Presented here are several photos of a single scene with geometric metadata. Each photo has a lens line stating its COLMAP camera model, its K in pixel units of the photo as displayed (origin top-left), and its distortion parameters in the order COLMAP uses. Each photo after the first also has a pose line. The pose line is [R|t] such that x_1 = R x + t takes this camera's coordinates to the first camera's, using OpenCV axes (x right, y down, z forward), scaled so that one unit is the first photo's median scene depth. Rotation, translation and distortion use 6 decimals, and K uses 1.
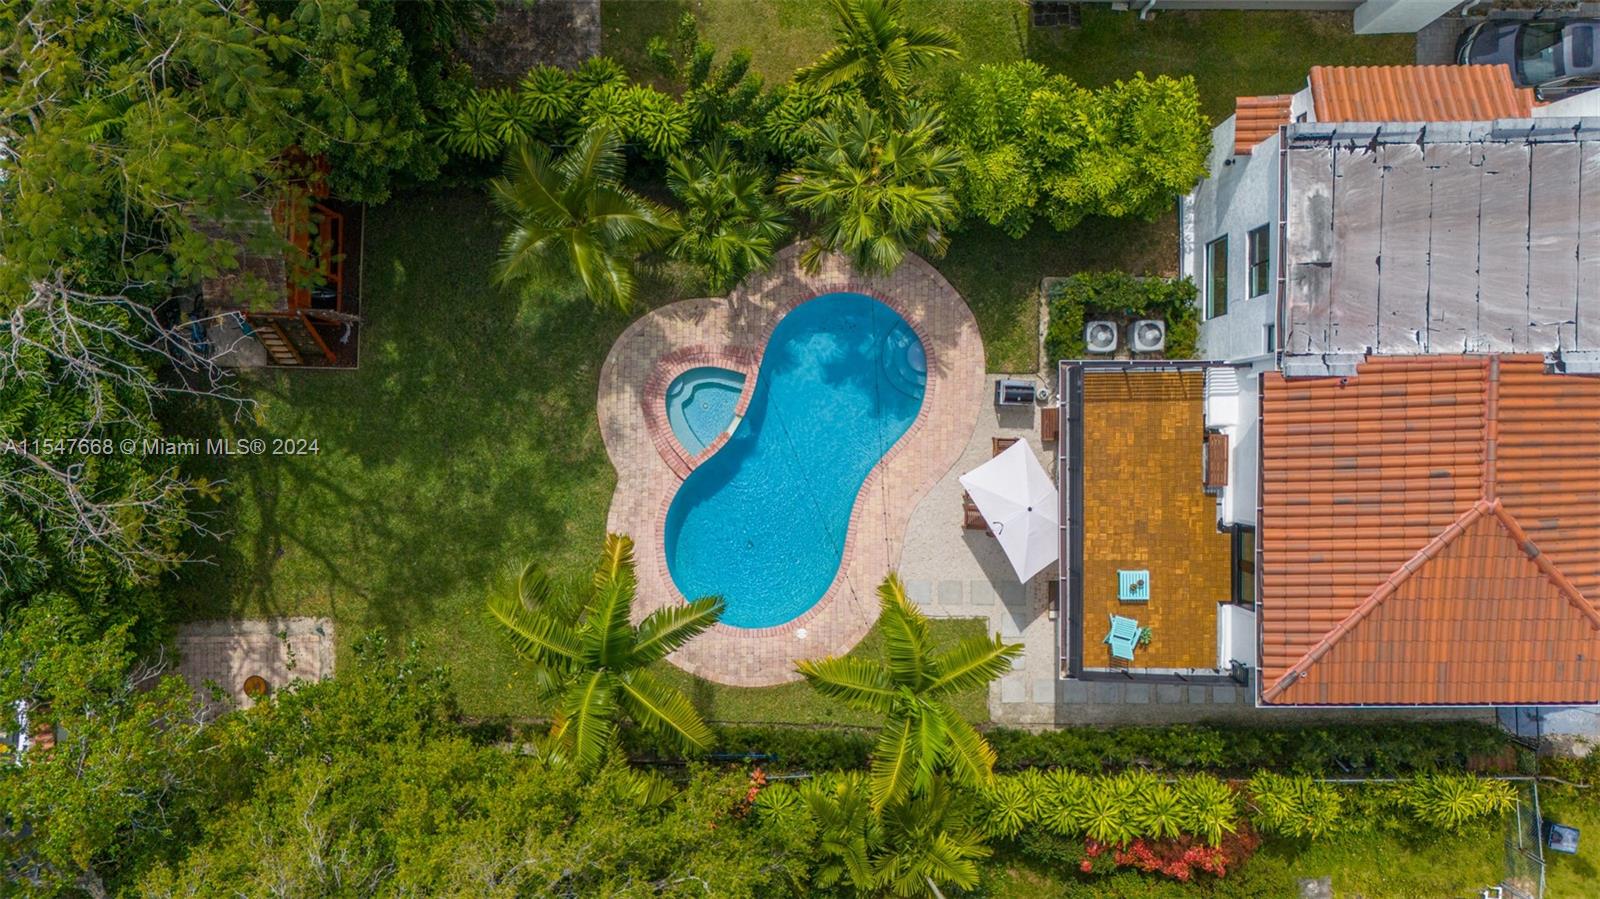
lens RADIAL K [[1157.1, 0, 805.9], [0, 1157.1, 448.2], [0, 0, 1]] dist [0.102228, -0.131791]
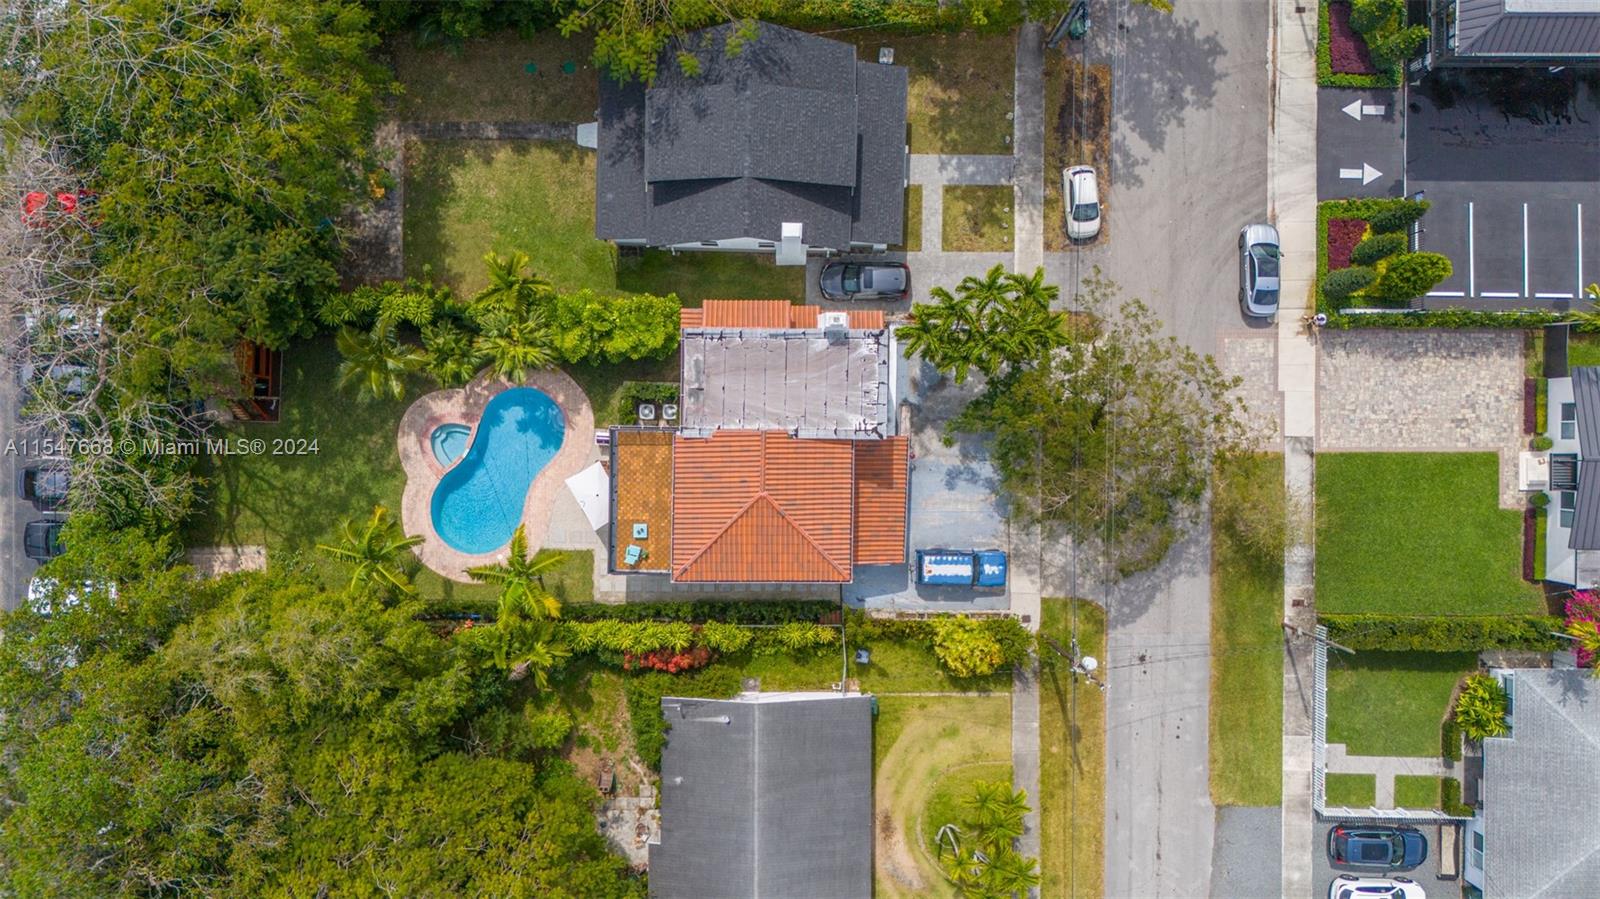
lens RADIAL K [[1157.1, 0, 805.9], [0, 1157.1, 448.2], [0, 0, 1]] dist [0.102228, -0.131791]
pose [[0.999925, 0.012164, -0.001730, 0.532880], [-0.012156, 0.999916, 0.004425, -0.043771], [0.001784, -0.004404, 0.999989, -1.026887]]
